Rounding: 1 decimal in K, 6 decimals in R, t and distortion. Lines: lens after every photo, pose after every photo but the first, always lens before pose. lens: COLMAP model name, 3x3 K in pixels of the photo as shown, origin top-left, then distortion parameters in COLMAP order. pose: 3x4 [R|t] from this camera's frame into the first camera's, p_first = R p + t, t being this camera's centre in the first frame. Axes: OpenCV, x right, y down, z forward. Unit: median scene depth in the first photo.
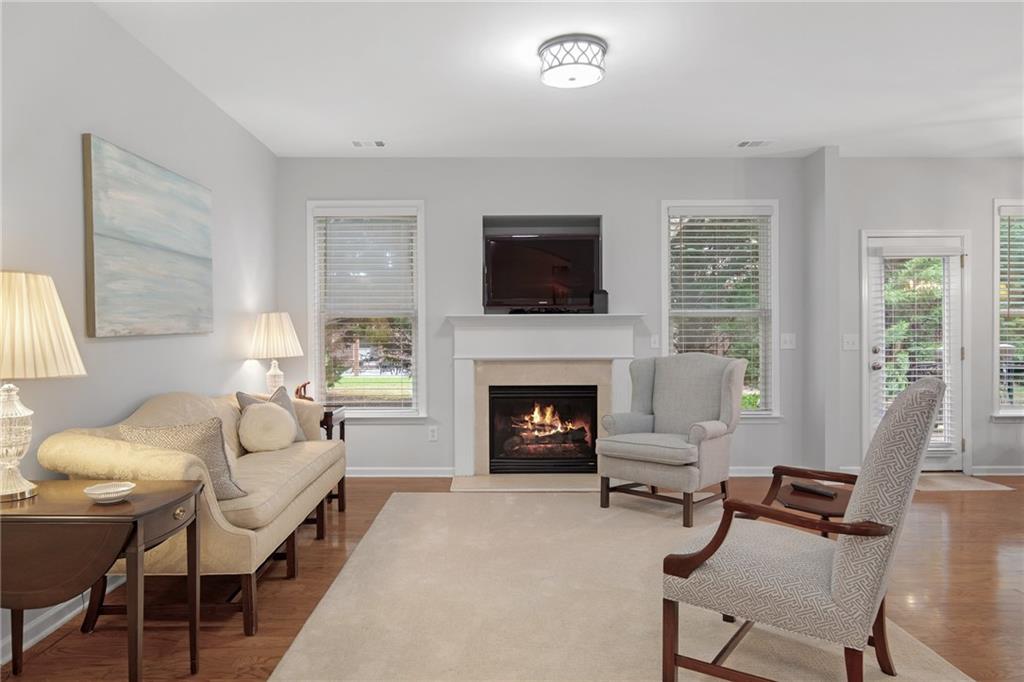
lens RADIAL K [[613.8, 0, 491.6], [0, 613.8, 337.1], [0, 0, 1]] dist [0.019707, -0.000018]
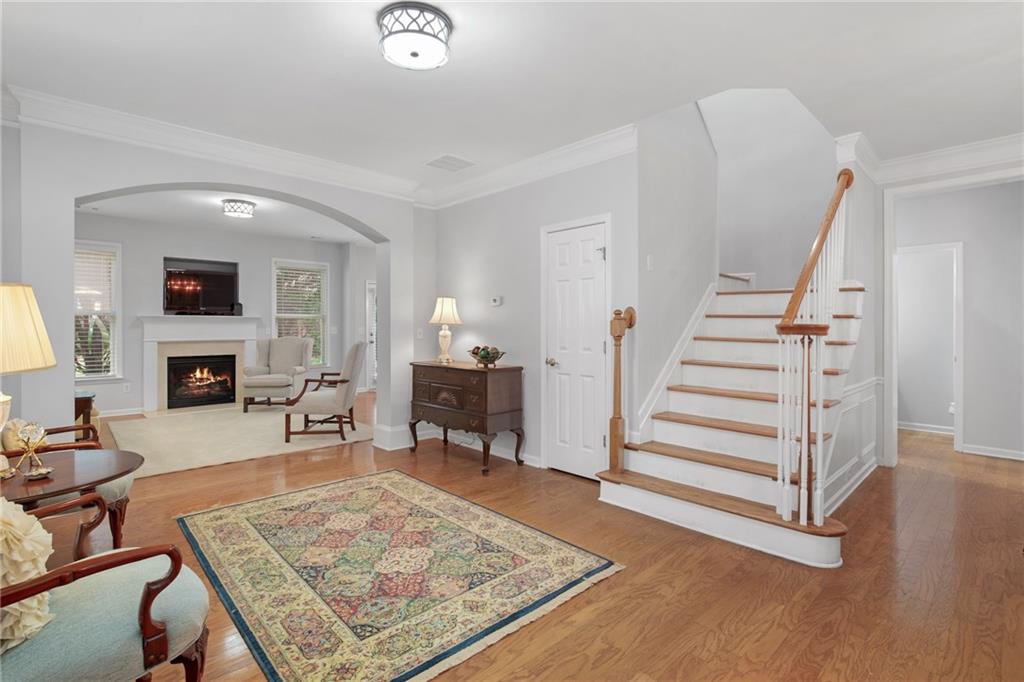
lens RADIAL K [[484.4, 0, 486.1], [0, 484.4, 326.9], [0, 0, 1]] dist [-0.018179, -0.000291]
pose [[0.747211, 0.002327, 0.664583, -0.228654], [-0.001815, 0.999997, -0.001462, -0.004396], [-0.664584, -0.000114, 0.747213, -0.581562]]
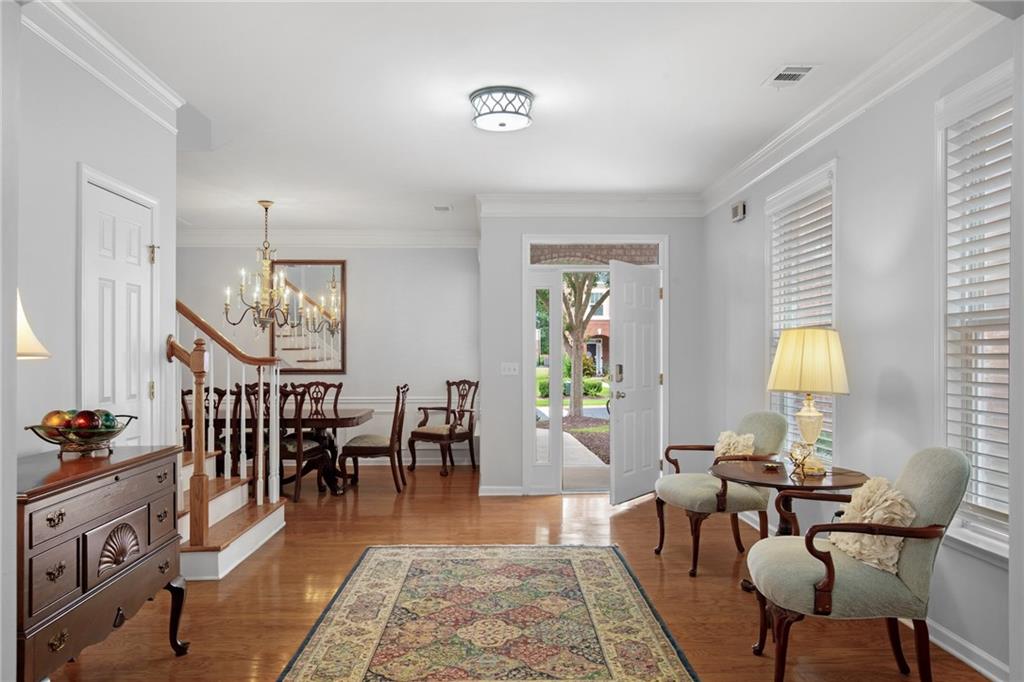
lens RADIAL K [[697.4, 0, 512.0], [0, 697.4, 341.0], [0, 0, 1]] dist [0.003771, 0.001925]
pose [[-0.999560, 0.003362, -0.029463, 0.027579], [0.004090, 0.999686, -0.024711, -0.006053], [0.029371, -0.024821, -0.999260, 0.553439]]
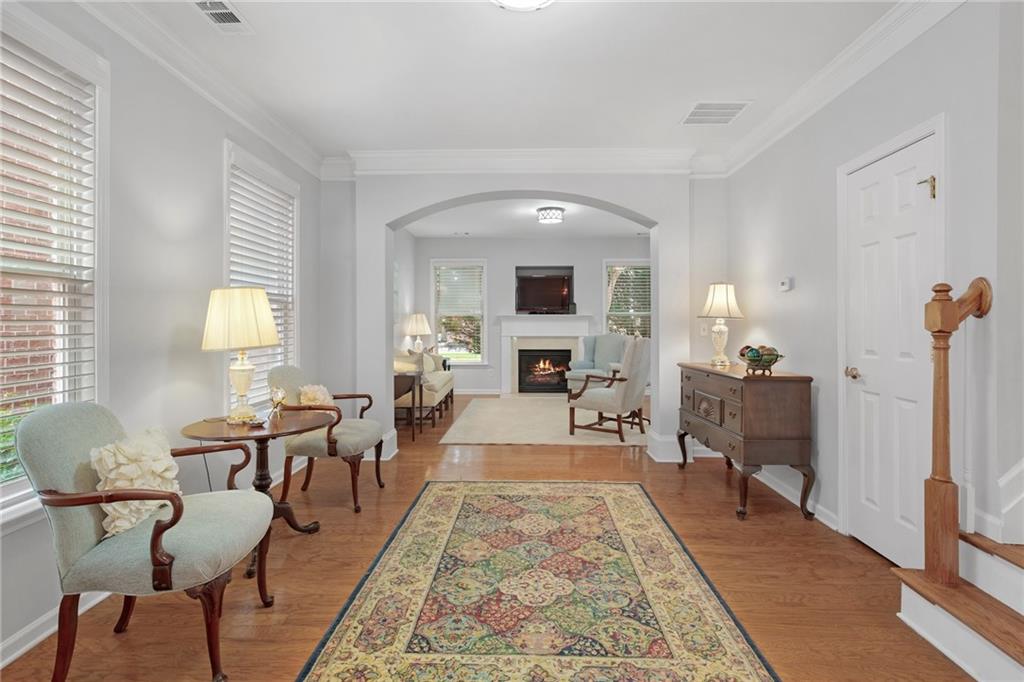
lens RADIAL K [[474.8, 0, 511.0], [0, 474.8, 330.8], [0, 0, 1]] dist [0.011286, -0.000100]
pose [[0.999546, 0.004062, -0.029866, 0.018658], [-0.003810, 0.999957, 0.008464, 0.003941], [0.029899, -0.008347, 0.999518, -0.577387]]
